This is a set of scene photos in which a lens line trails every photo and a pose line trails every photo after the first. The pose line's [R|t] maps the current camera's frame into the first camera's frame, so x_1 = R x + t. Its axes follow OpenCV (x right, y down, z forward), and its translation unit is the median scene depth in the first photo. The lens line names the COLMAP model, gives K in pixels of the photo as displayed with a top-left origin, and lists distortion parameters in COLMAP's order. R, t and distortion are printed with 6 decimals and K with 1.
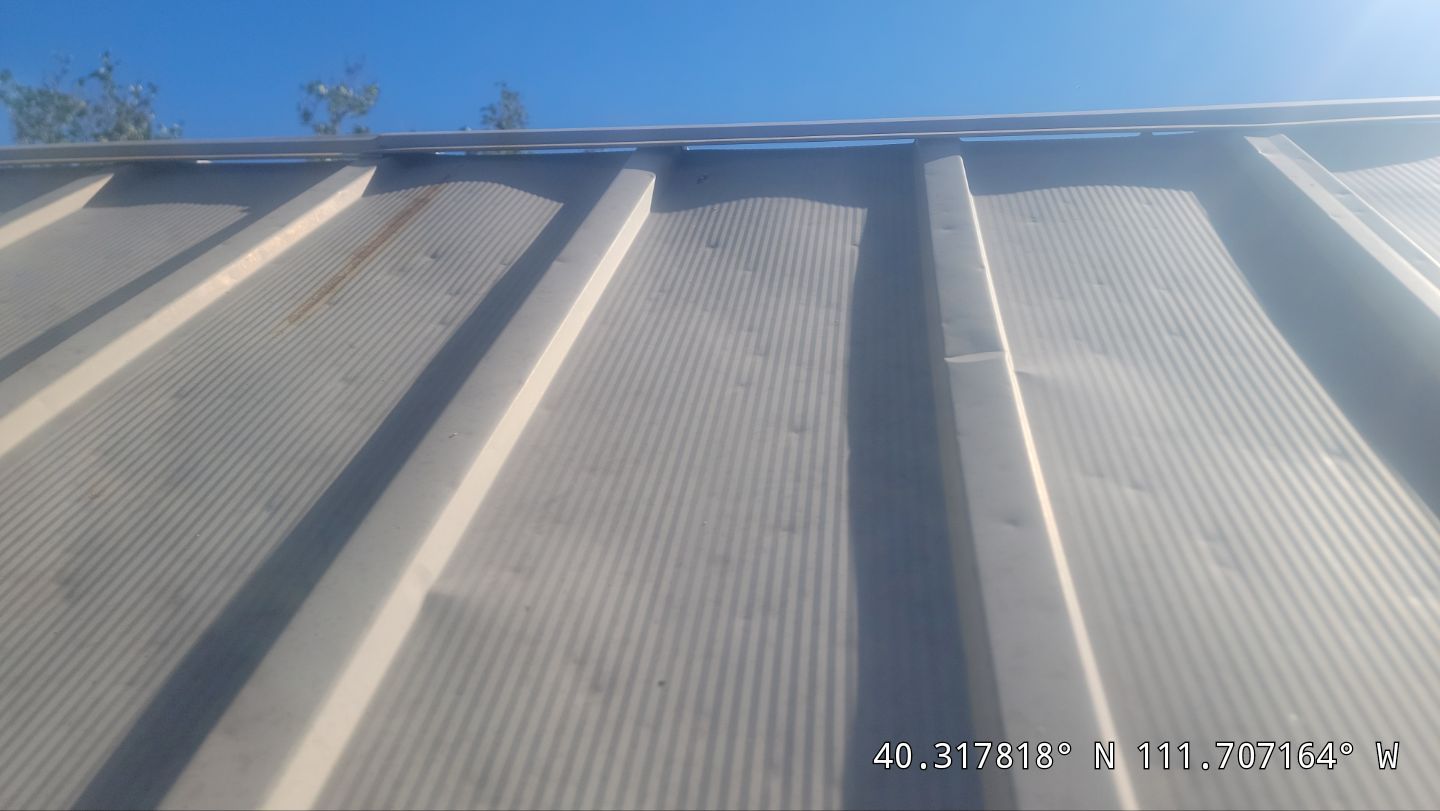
lens RADIAL K [[1051.4, 0, 722.6], [0, 1051.4, 409.4], [0, 0, 1]] dist [0.092139, -0.087466]
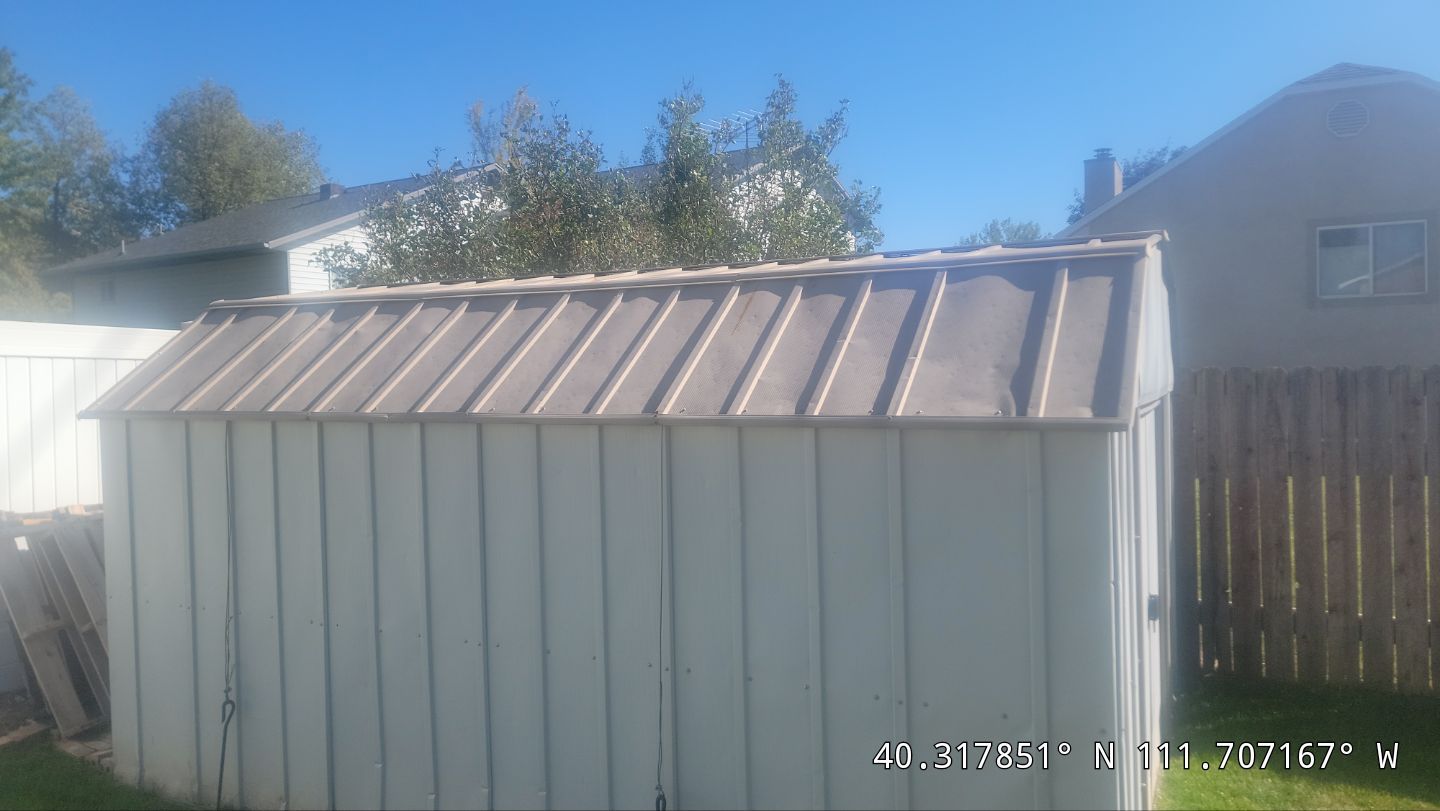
lens RADIAL K [[1051.4, 0, 722.6], [0, 1051.4, 409.4], [0, 0, 1]] dist [0.092139, -0.087466]
pose [[0.957281, -0.027066, -0.287888, 0.844776], [0.070680, 0.987311, 0.142201, -0.364154], [0.280387, -0.156474, 0.947048, -3.228882]]
